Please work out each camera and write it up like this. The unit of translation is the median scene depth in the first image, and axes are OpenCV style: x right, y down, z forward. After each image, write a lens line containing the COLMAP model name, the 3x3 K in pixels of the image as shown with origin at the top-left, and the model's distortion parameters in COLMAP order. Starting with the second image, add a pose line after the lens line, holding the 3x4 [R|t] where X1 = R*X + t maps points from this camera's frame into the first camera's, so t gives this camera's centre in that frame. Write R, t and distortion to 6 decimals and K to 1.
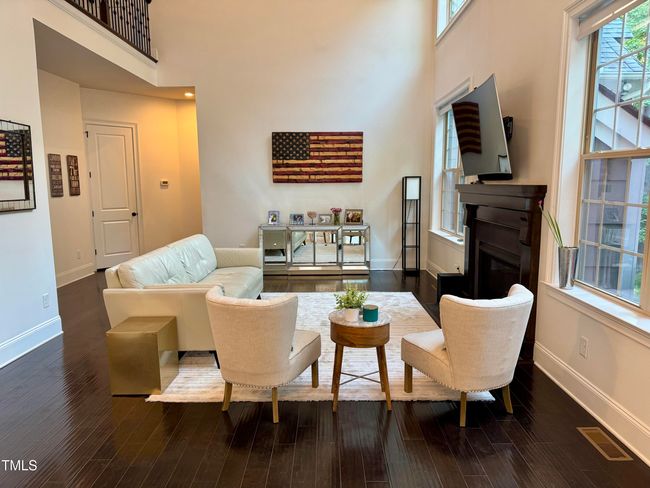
lens RADIAL K [[436.2, 0, 325.0], [0, 436.2, 244.0], [0, 0, 1]] dist [0.078358, -0.089087]
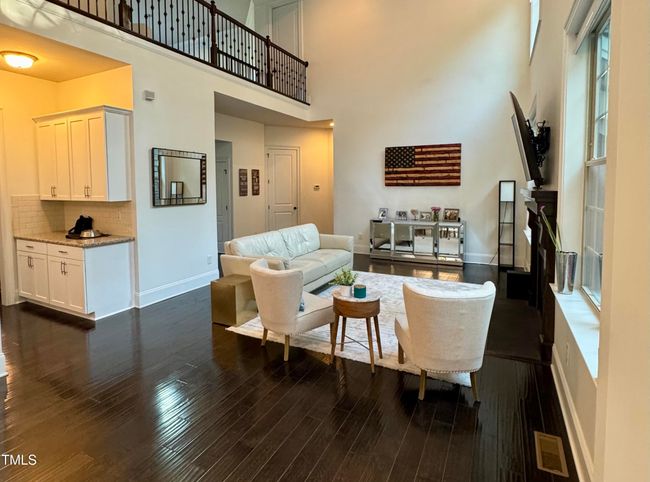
lens RADIAL K [[352.7, 0, 324.2], [0, 352.7, 203.4], [0, 0, 1]] dist [0.000407, 0.000208]
pose [[0.893634, 0.021584, -0.448277, 0.186303], [-0.059988, 0.995624, -0.071648, -0.005737], [0.444769, 0.090919, 0.891019, 0.009509]]
